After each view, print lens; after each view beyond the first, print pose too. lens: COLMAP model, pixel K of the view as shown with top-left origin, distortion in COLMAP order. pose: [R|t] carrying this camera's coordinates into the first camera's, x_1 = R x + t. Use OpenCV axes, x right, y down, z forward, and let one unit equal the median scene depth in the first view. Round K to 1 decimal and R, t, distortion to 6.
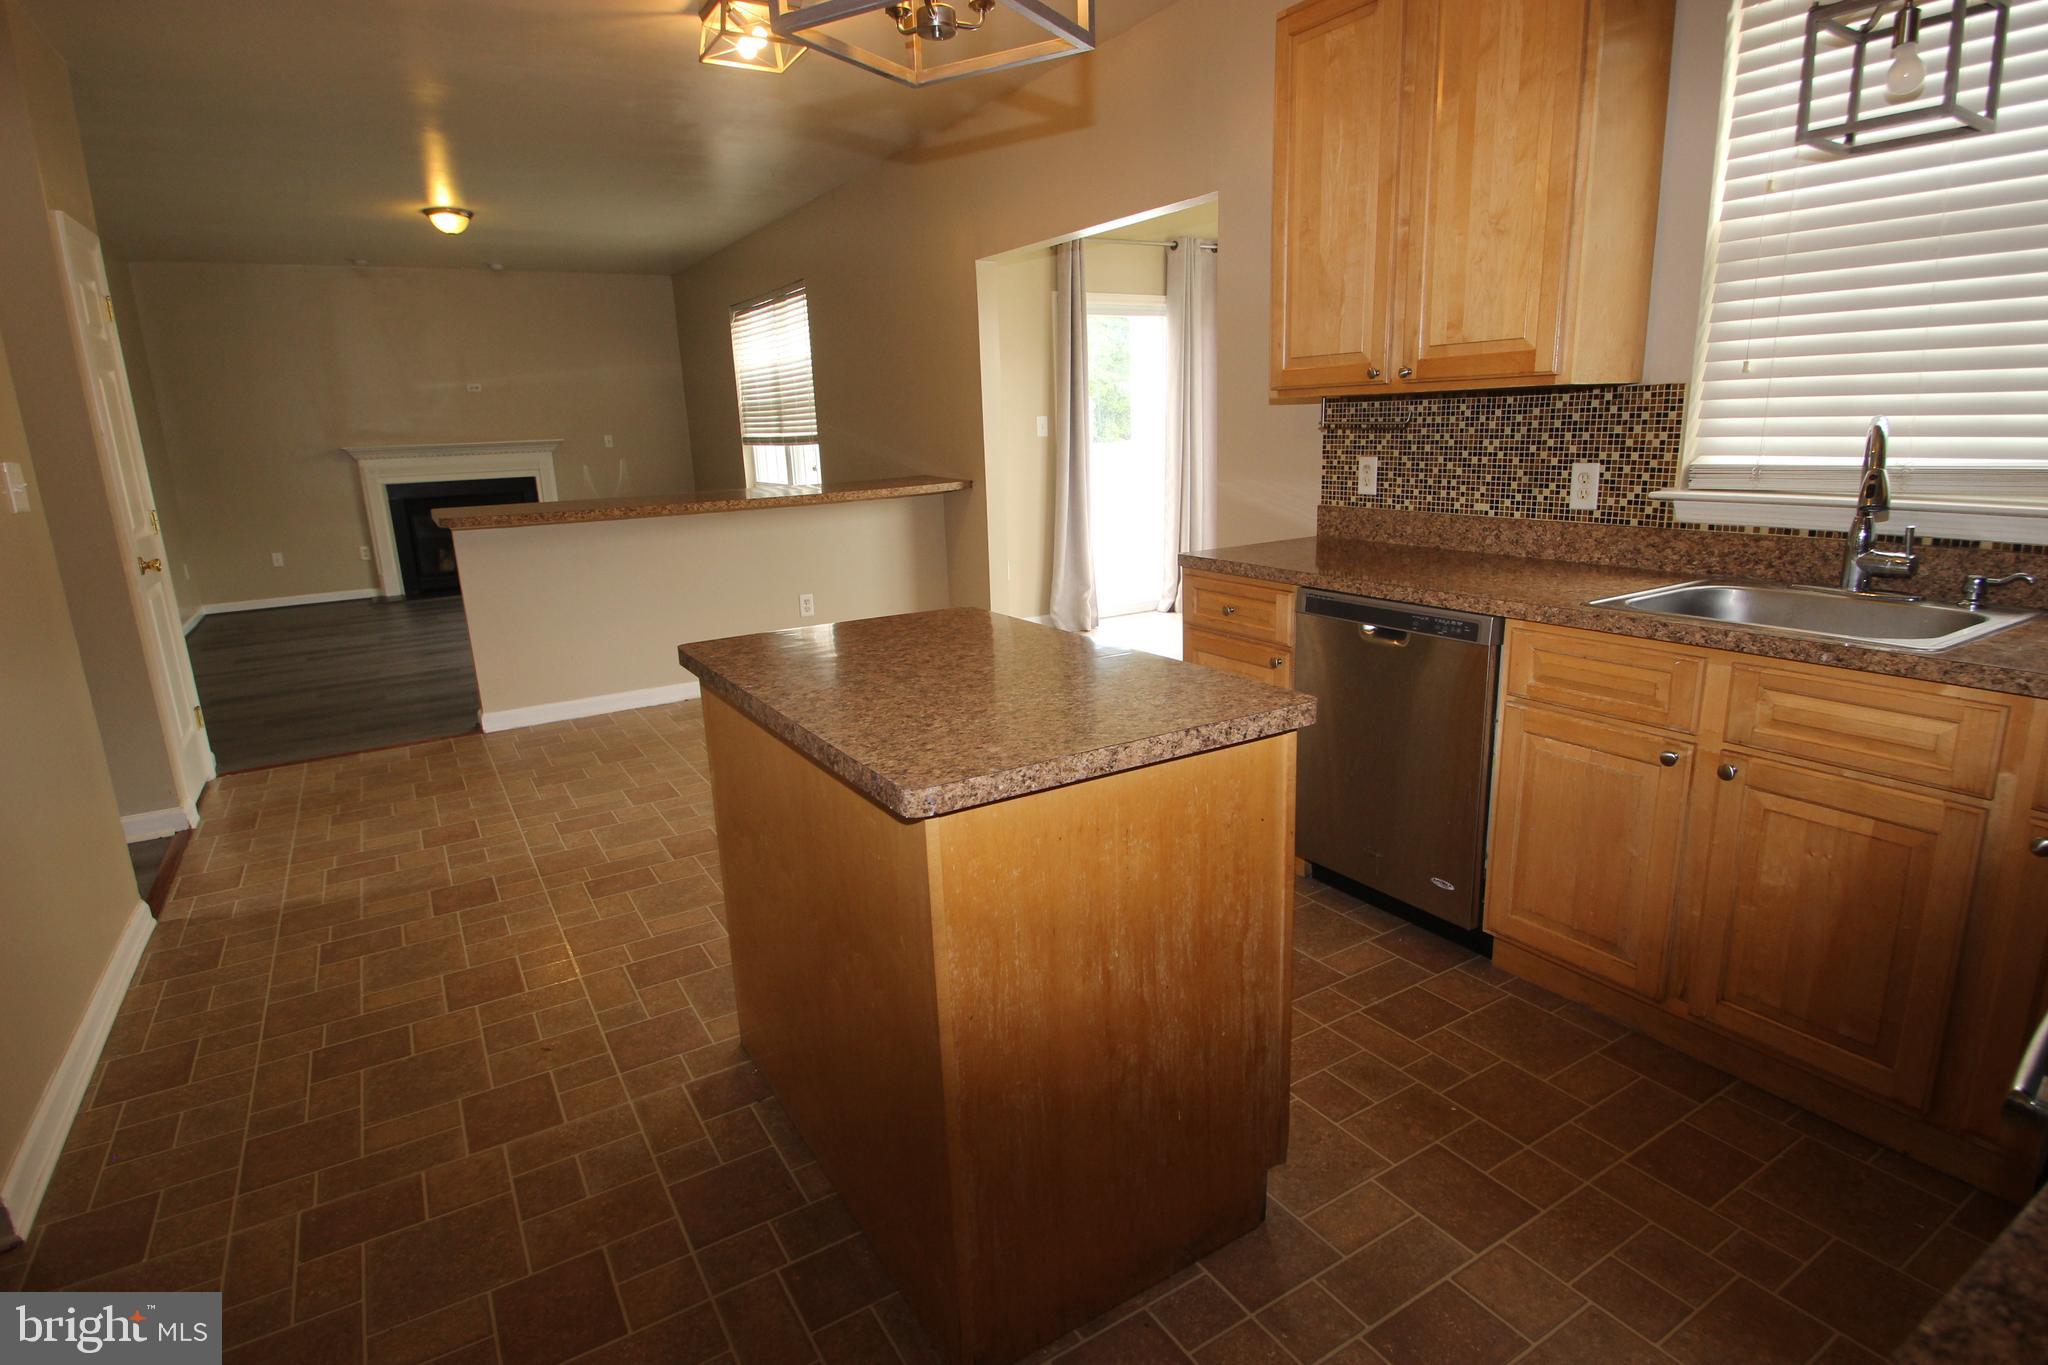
lens RADIAL K [[1035.8, 0, 1019.0], [0, 1035.8, 682.6], [0, 0, 1]] dist [0.002102, -0.018430]
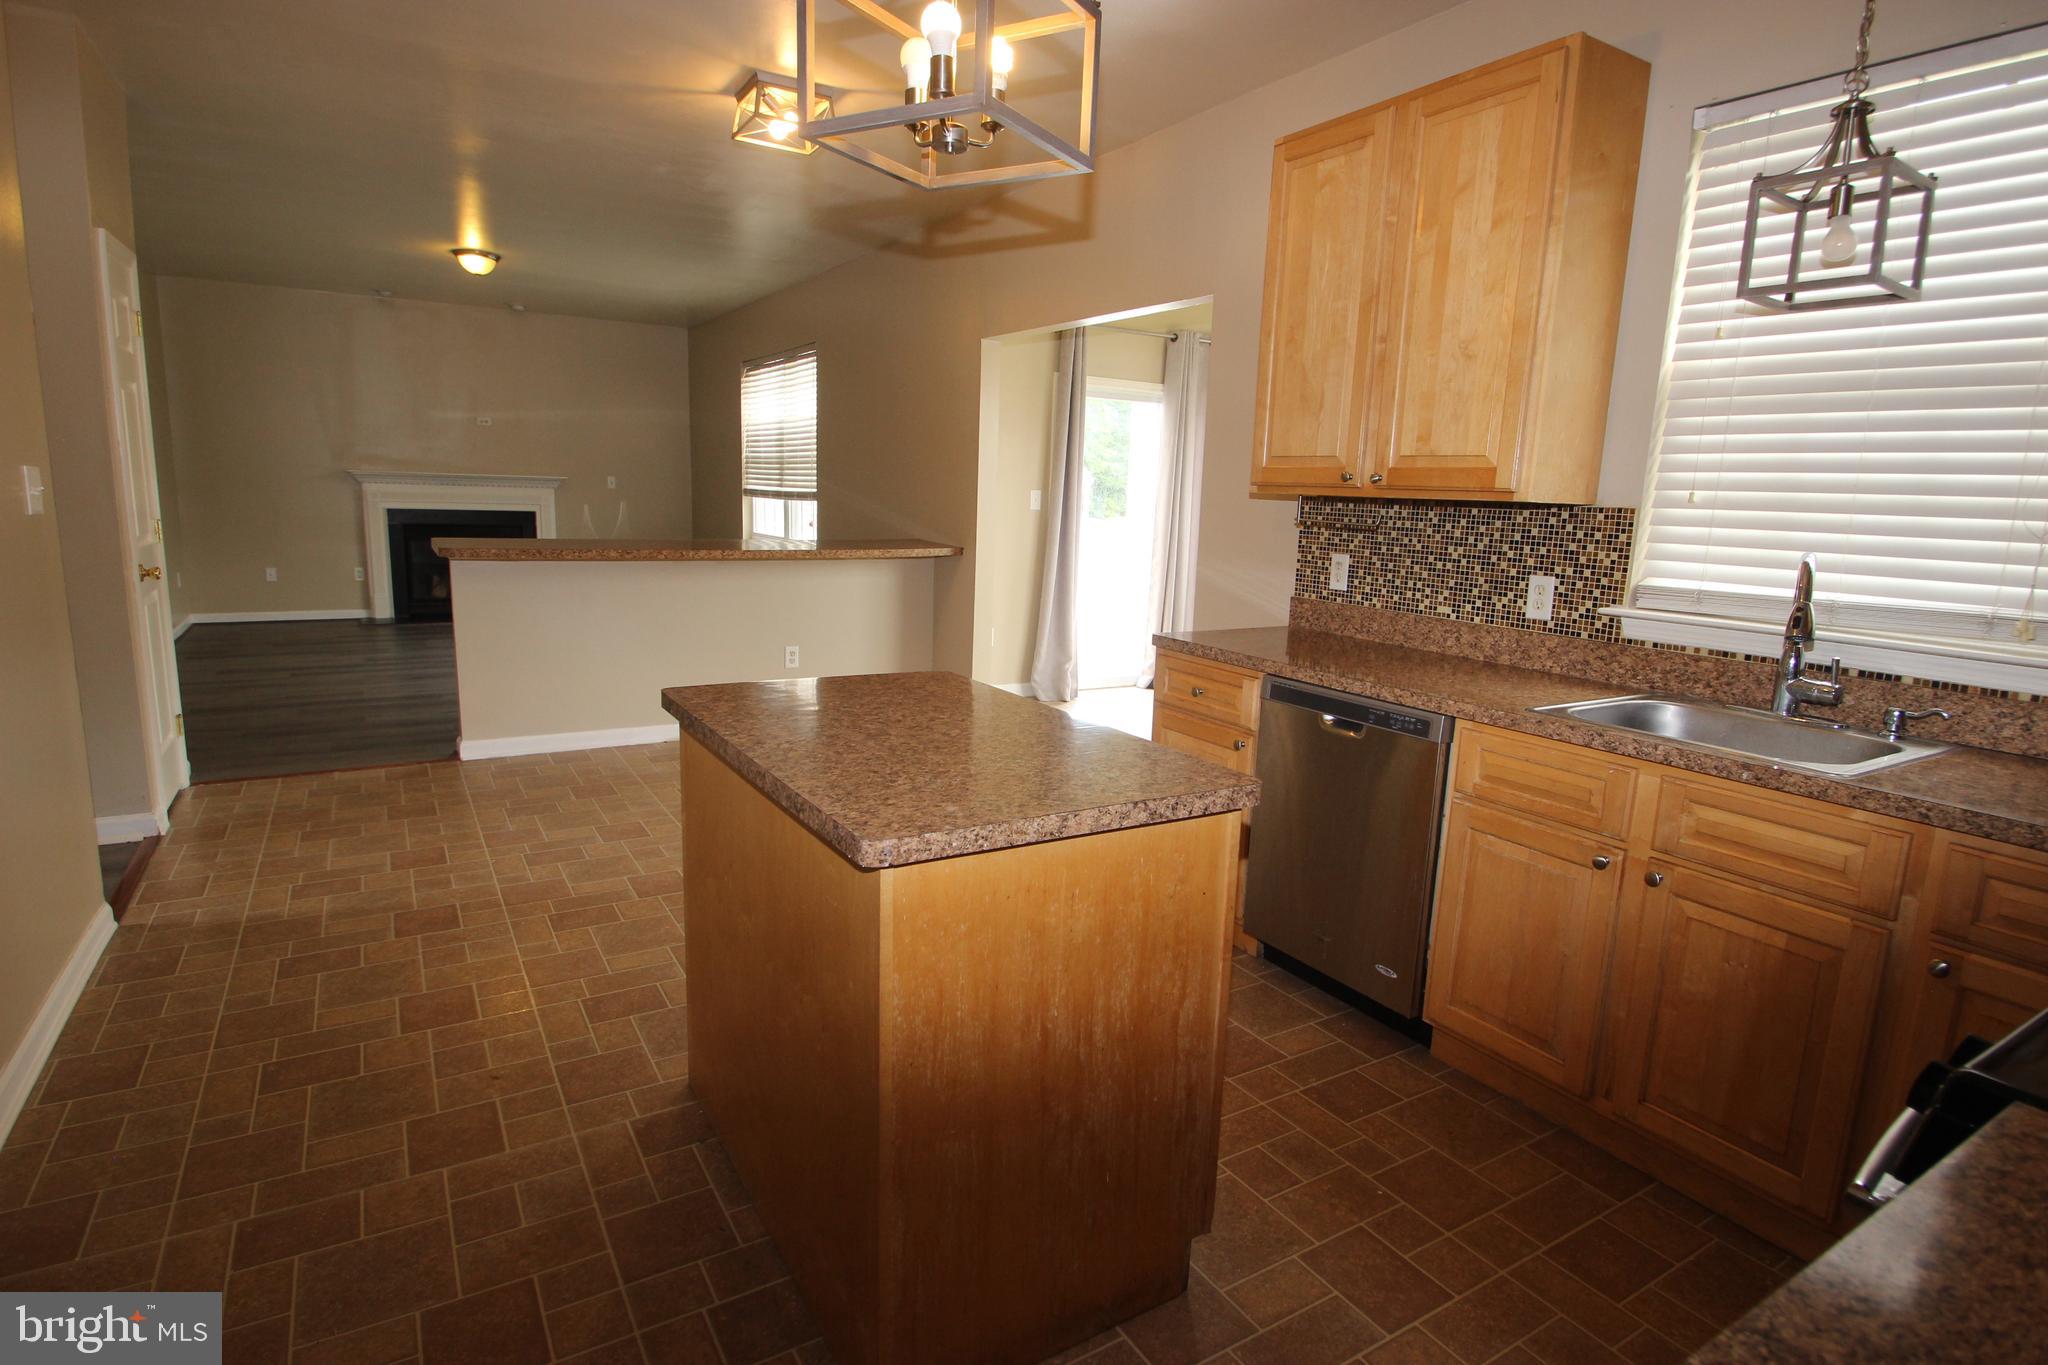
lens RADIAL K [[1035.8, 0, 1019.0], [0, 1035.8, 682.6], [0, 0, 1]] dist [0.002102, -0.018430]
pose [[0.997459, 0.069960, 0.013462, 0.011683], [-0.068968, 0.995582, -0.063721, -0.000410], [-0.017860, 0.062630, 0.997877, -0.036909]]
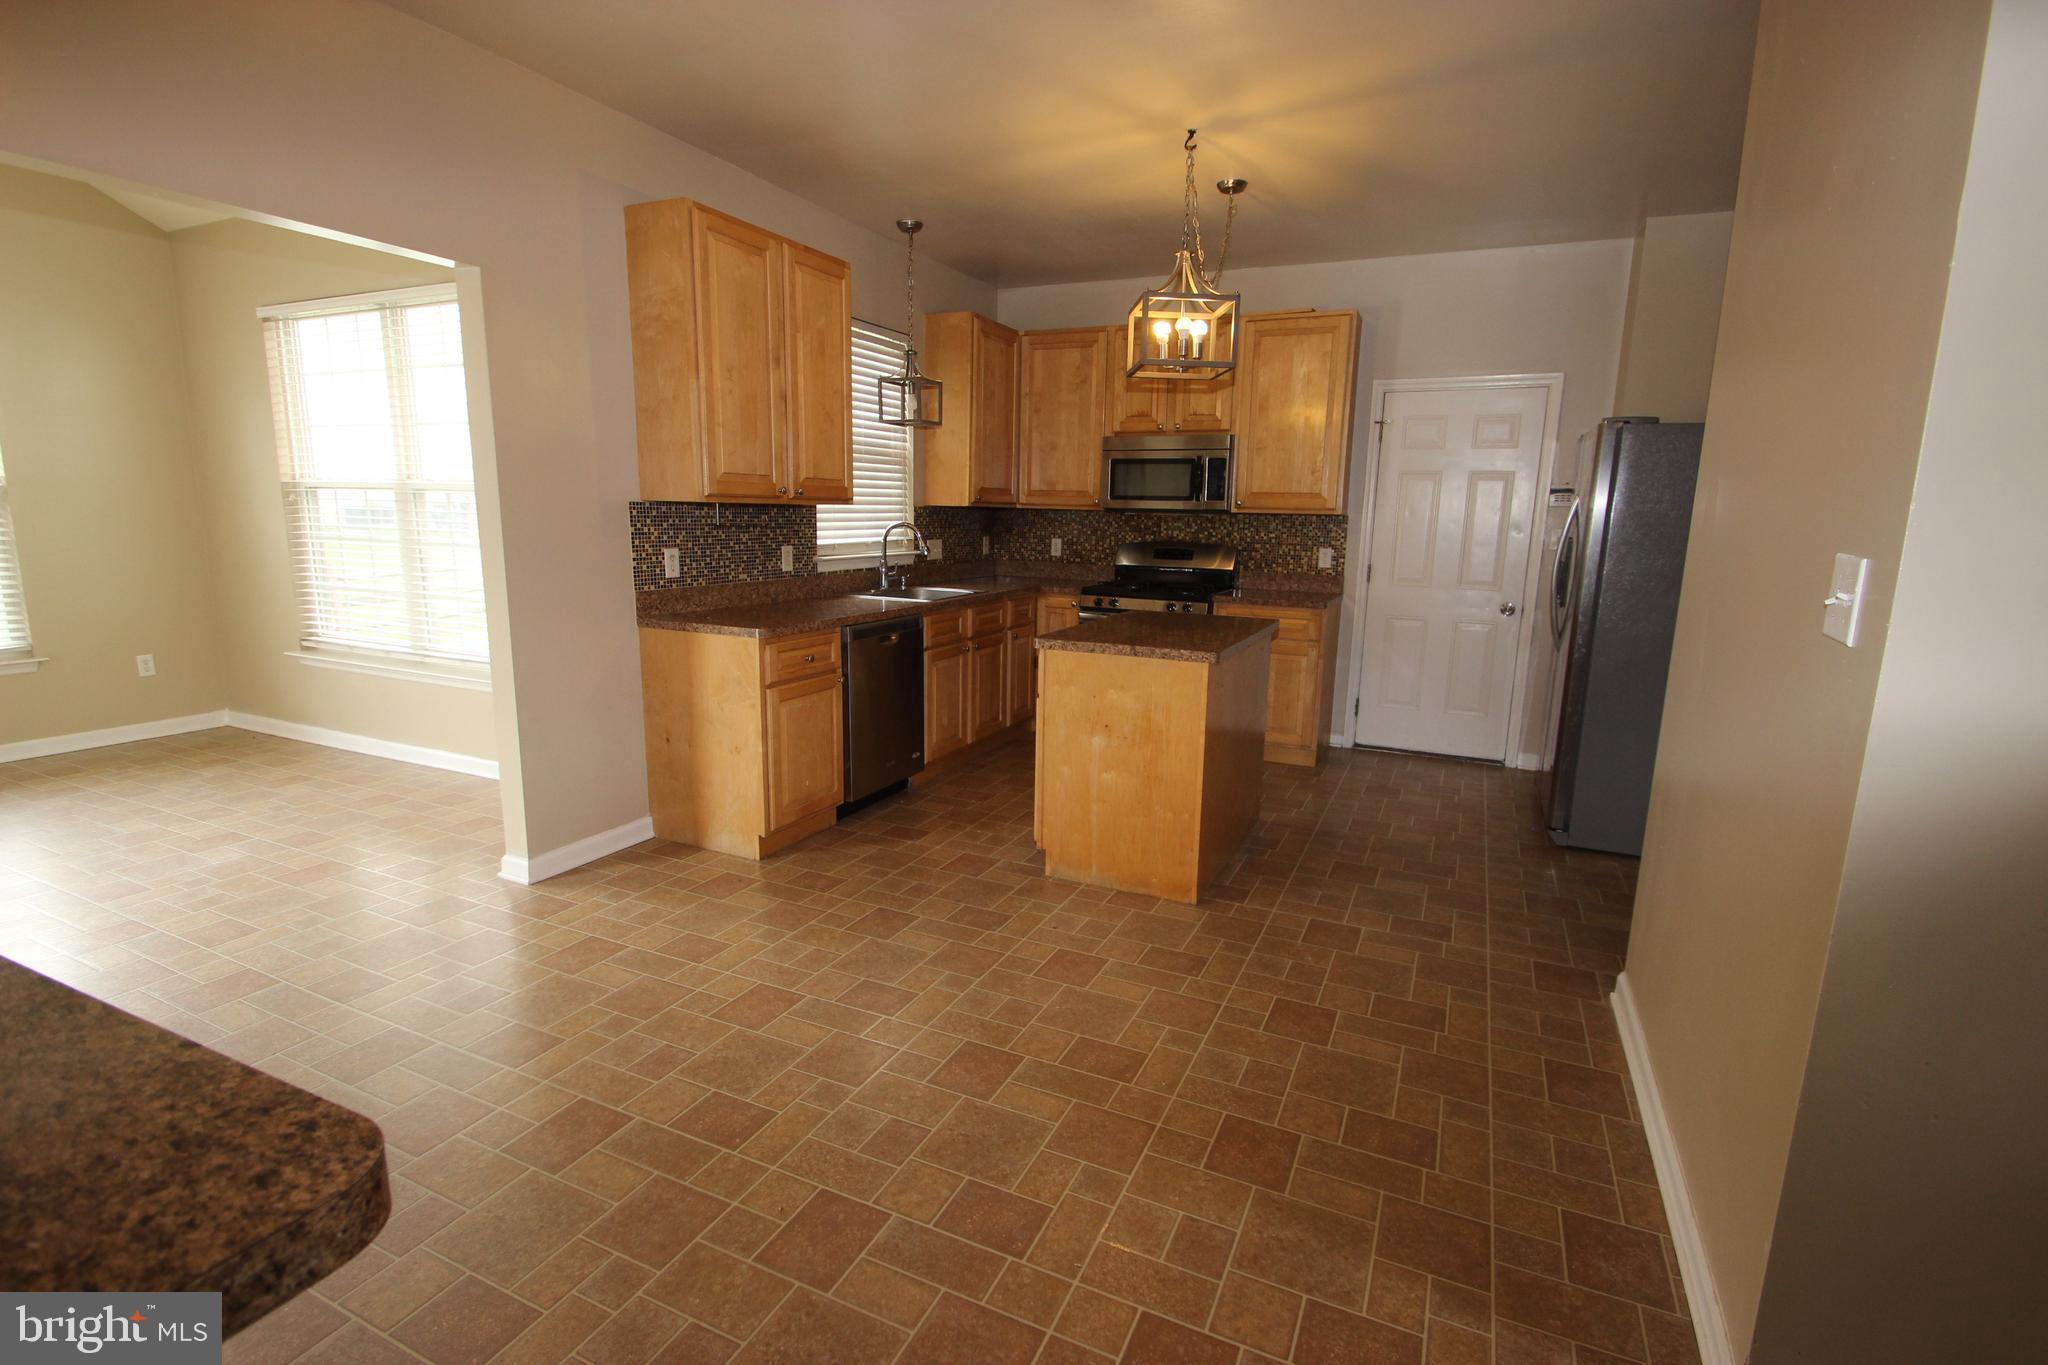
lens RADIAL K [[951.9, 0, 1034.6], [0, 951.9, 690.0], [0, 0, 1]] dist [0.009432, -0.013643]
pose [[-0.552707, -0.134819, 0.822398, -1.196785], [0.201738, 0.935833, 0.288996, -0.402642], [-0.808590, 0.325639, -0.490043, 1.681958]]
